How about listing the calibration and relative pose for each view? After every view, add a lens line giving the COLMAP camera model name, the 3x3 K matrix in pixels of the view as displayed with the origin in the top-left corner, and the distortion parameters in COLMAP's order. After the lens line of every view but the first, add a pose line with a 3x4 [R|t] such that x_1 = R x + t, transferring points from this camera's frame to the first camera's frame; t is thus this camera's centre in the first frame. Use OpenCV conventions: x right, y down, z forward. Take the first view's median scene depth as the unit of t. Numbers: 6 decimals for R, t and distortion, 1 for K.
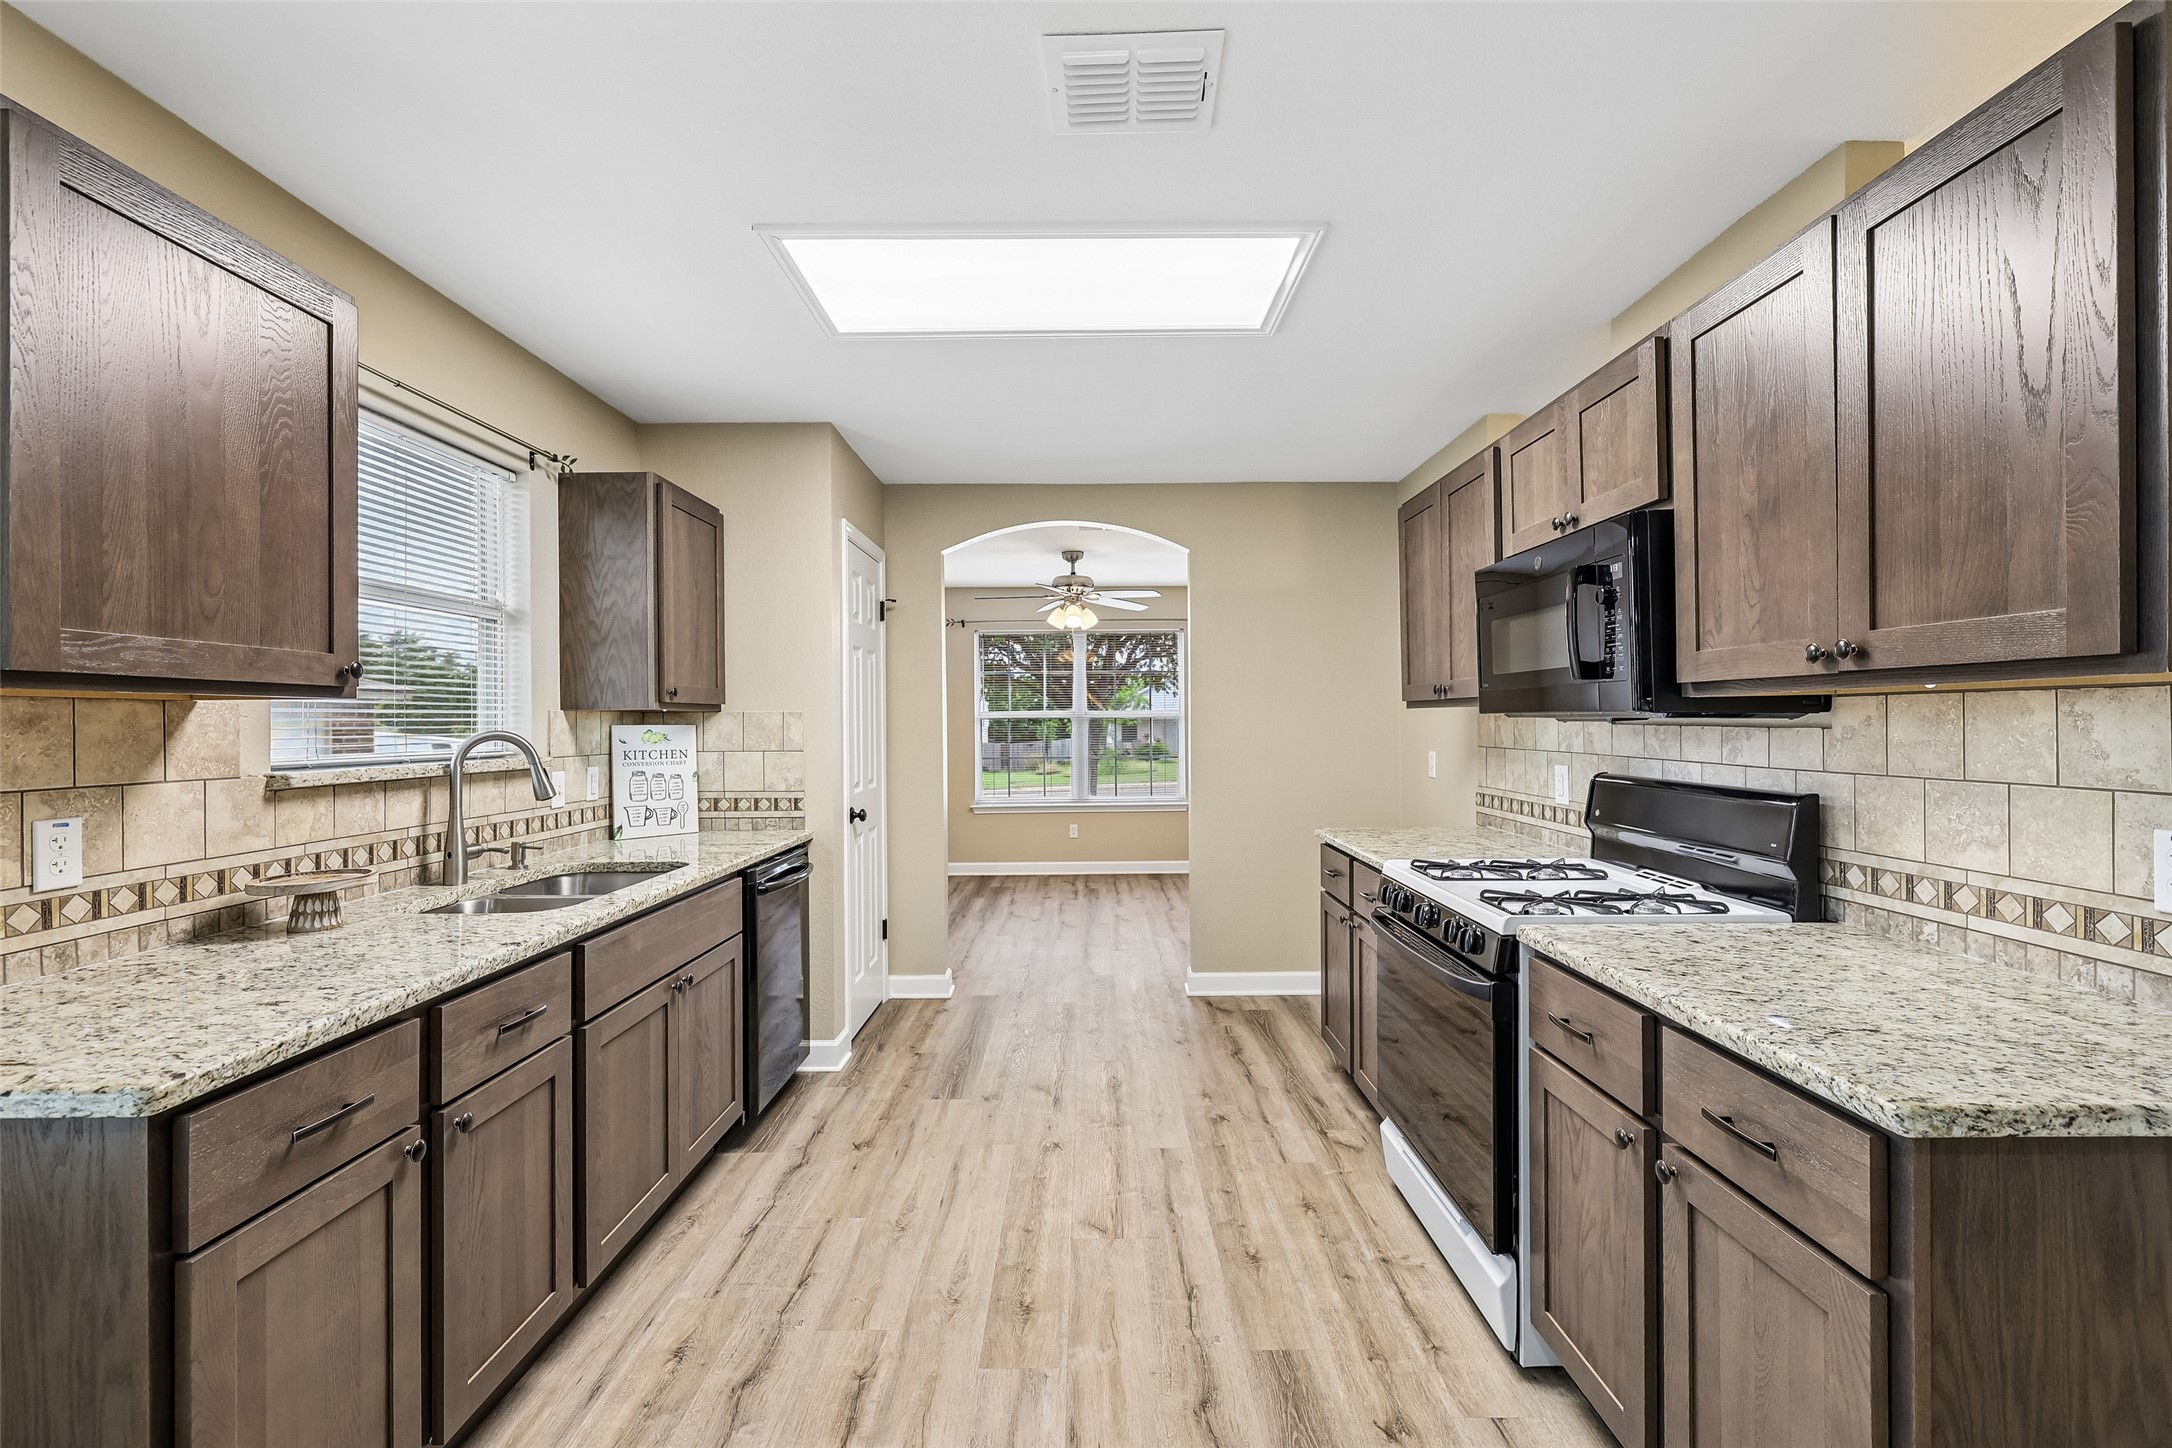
lens RADIAL K [[938.8, 0, 1082.1], [0, 938.8, 724.0], [0, 0, 1]] dist [-0.000843, 0.001265]
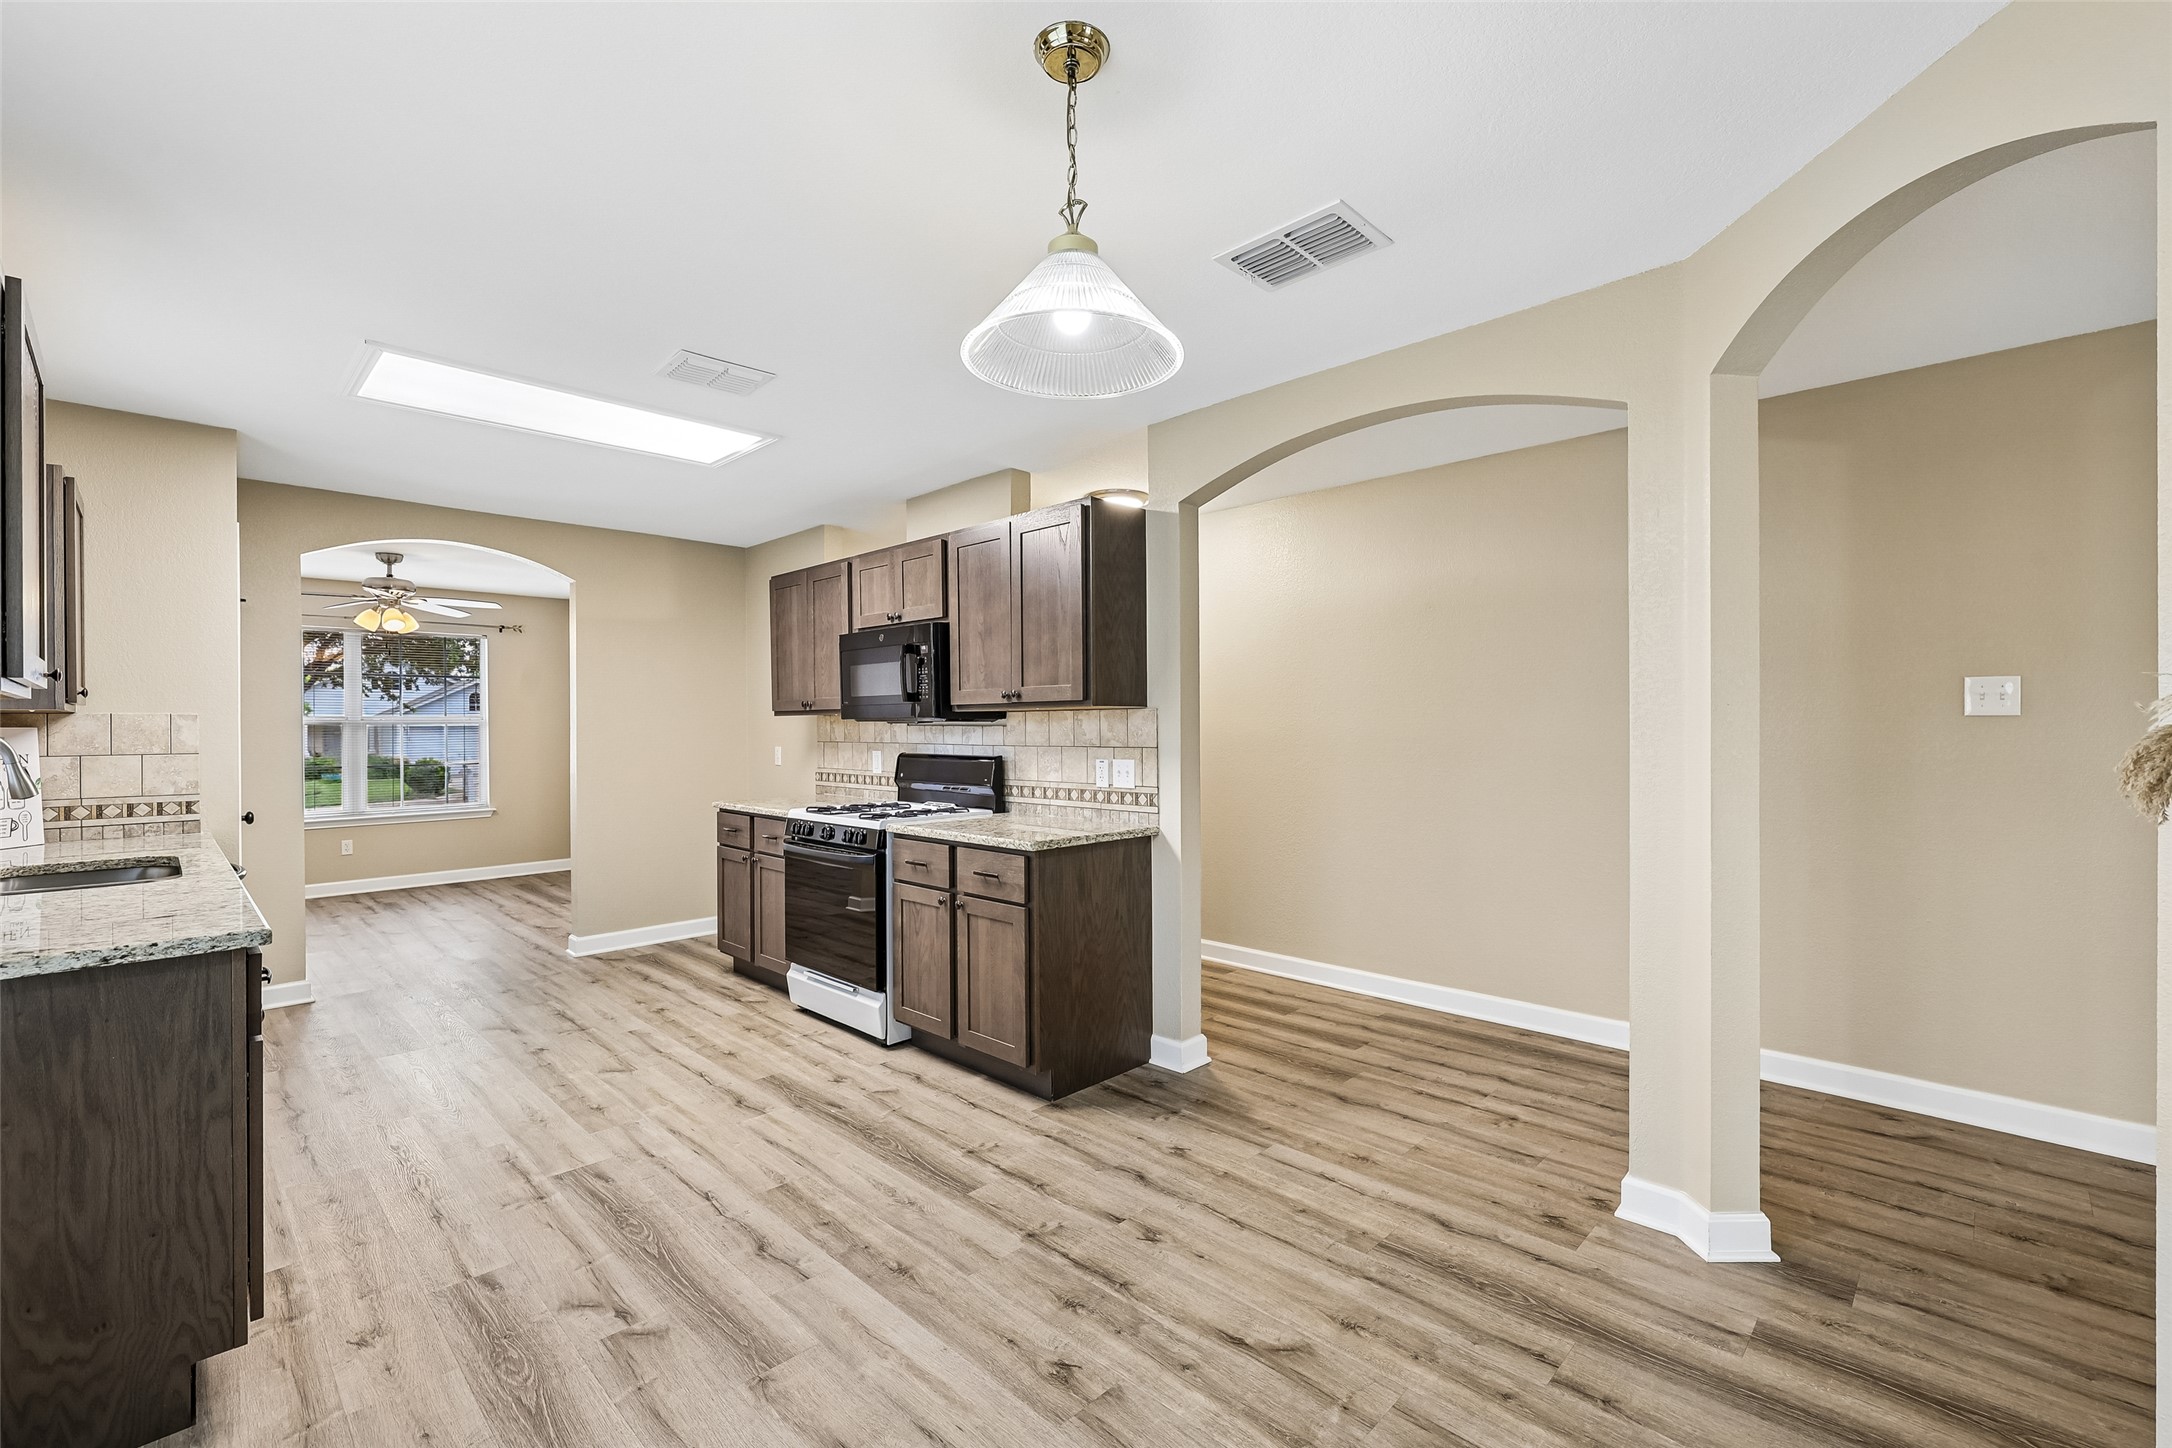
lens RADIAL K [[938.8, 0, 1104.1], [0, 938.8, 726.3], [0, 0, 1]] dist [-0.000843, 0.001265]
pose [[0.697419, 0.000093, 0.716664, -0.539534], [0.004702, 0.999978, -0.004706, 0.013927], [-0.716649, 0.006651, 0.697403, -0.609869]]
